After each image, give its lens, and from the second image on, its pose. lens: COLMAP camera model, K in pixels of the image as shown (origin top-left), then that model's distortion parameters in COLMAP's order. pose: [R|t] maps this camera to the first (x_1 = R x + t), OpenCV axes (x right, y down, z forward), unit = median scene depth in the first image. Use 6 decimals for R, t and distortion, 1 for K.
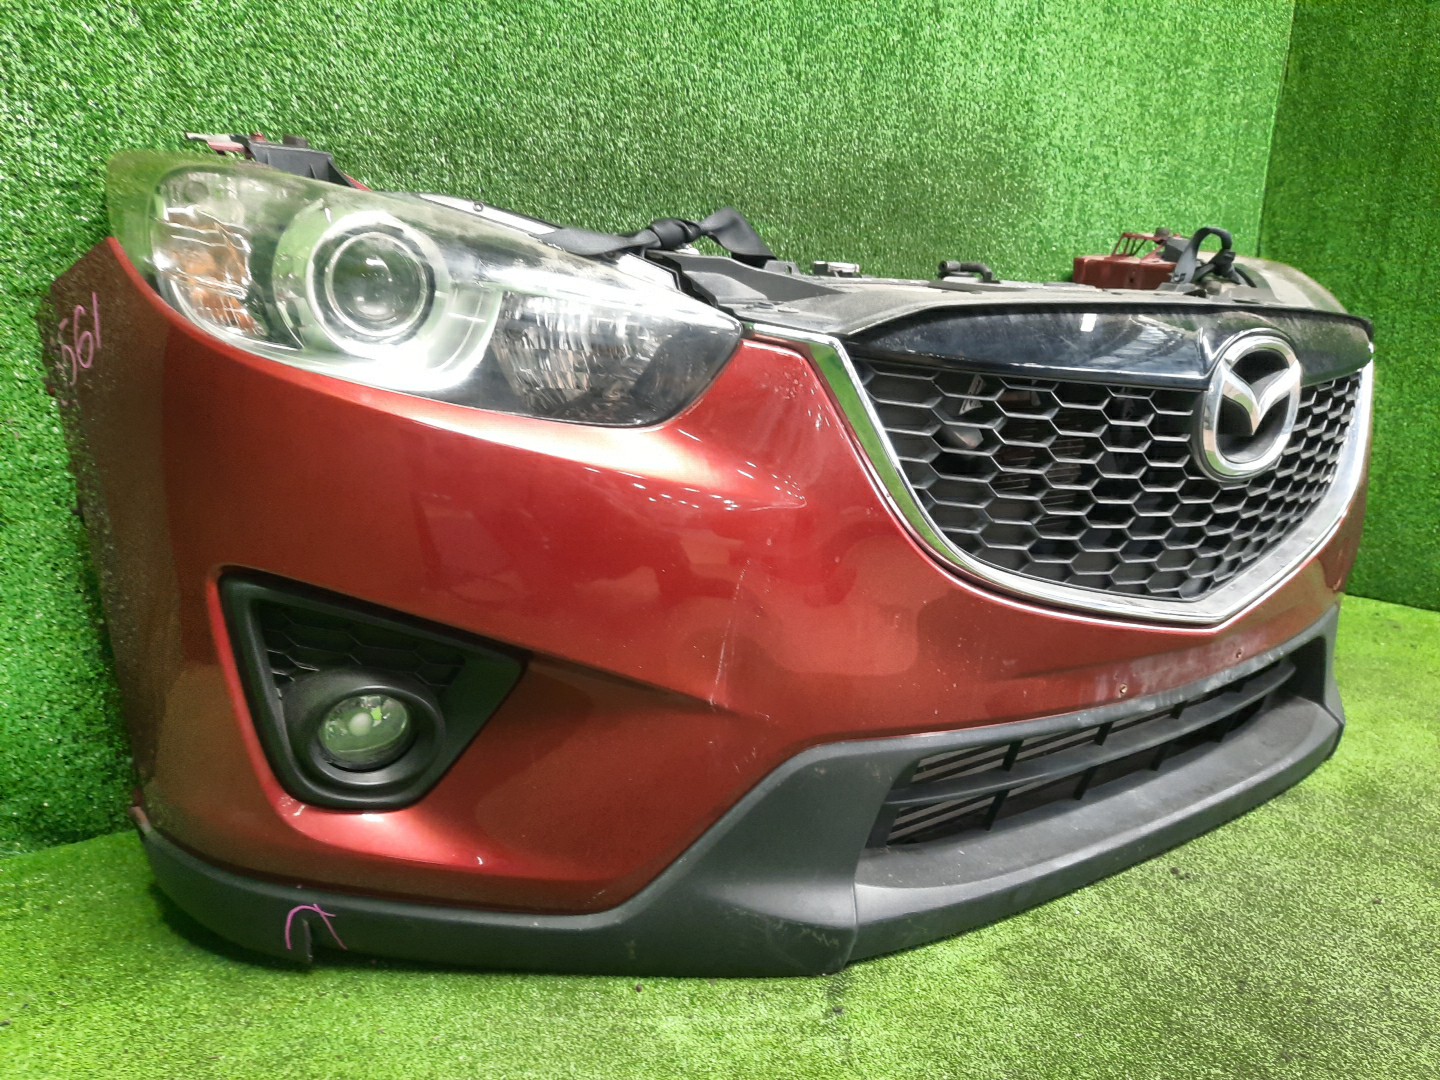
lens RADIAL K [[1063.9, 0, 728.2], [0, 1063.9, 557.0], [0, 0, 1]] dist [-0.021006, 0.022059]
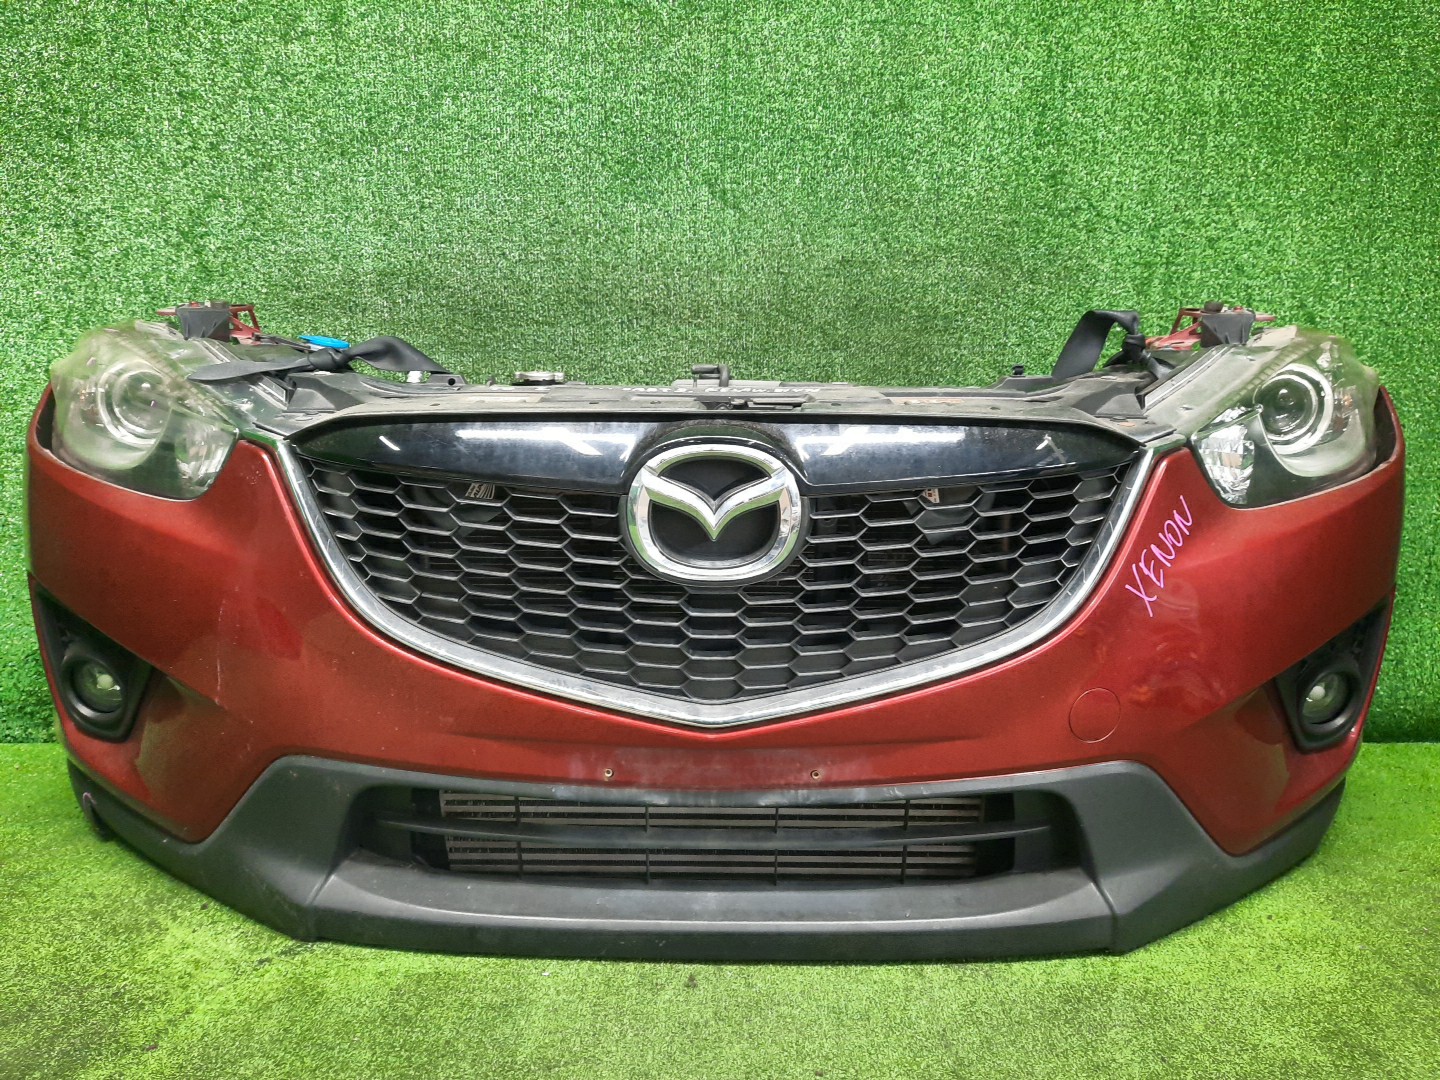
lens RADIAL K [[1062.2, 0, 726.5], [0, 1062.2, 544.2], [0, 0, 1]] dist [0.002324, 0.007287]
pose [[0.810609, 0.074380, -0.580845, 0.899972], [-0.117468, 0.992393, -0.036854, -0.063652], [0.573685, 0.098105, 0.813179, 0.167977]]
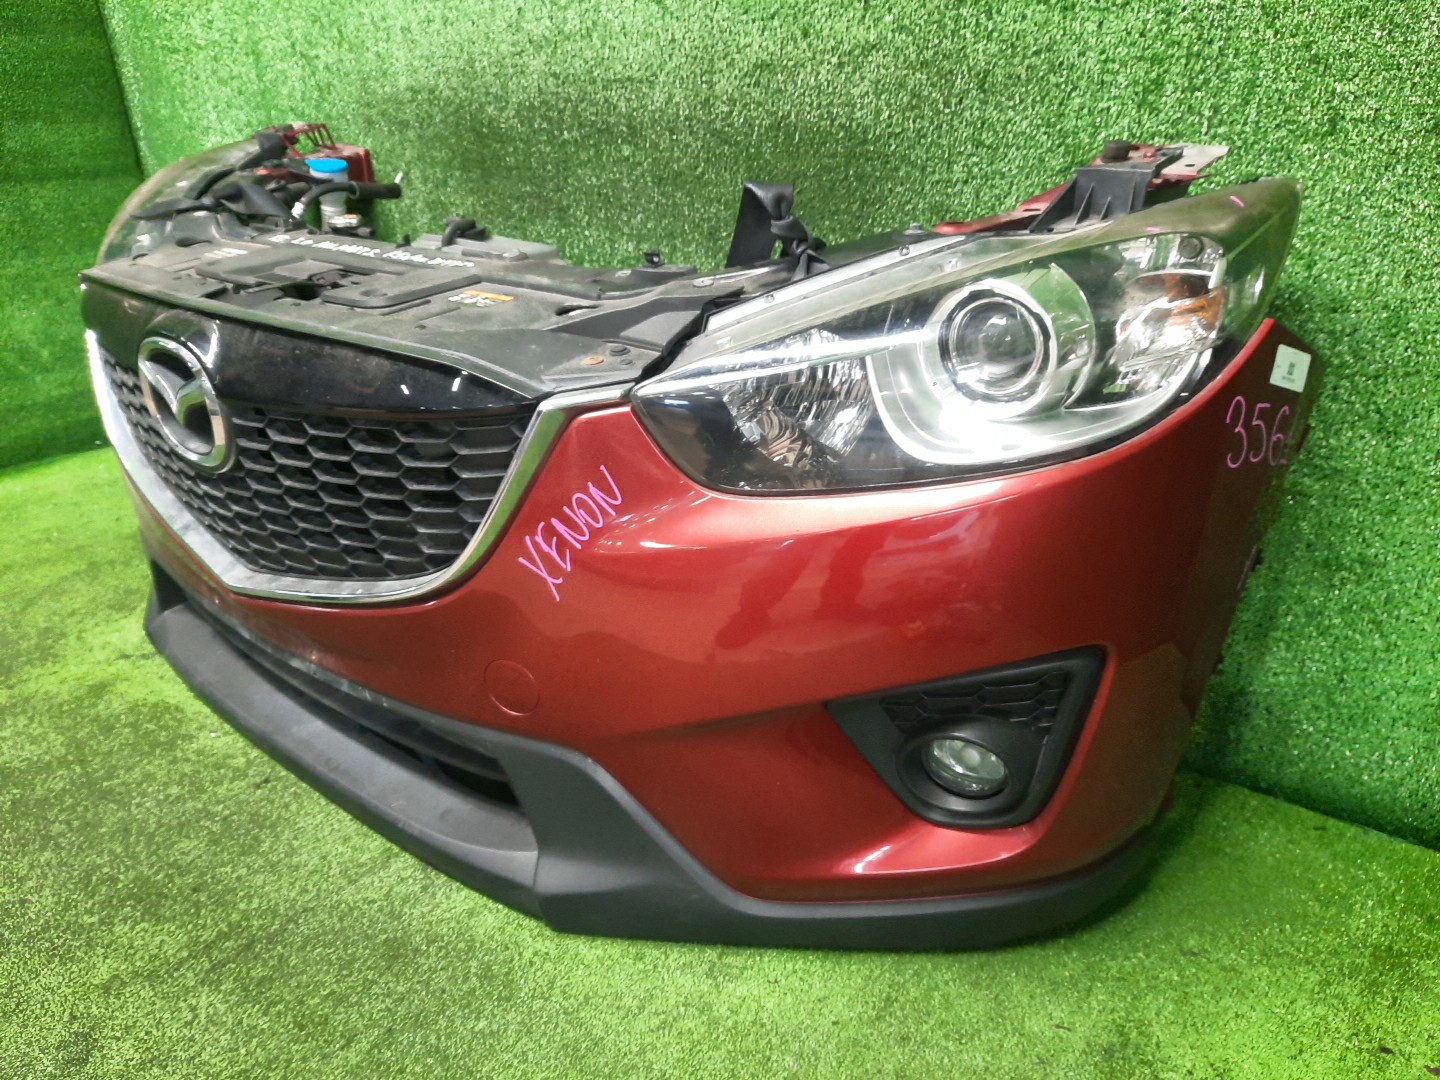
lens RADIAL K [[1063.9, 0, 728.2], [0, 1063.9, 557.0], [0, 0, 1]] dist [-0.021006, 0.022059]
pose [[0.248630, 0.378233, -0.891697, 1.361962], [-0.198136, 0.920998, 0.335416, -0.384723], [0.948117, 0.093283, 0.303929, 1.007320]]
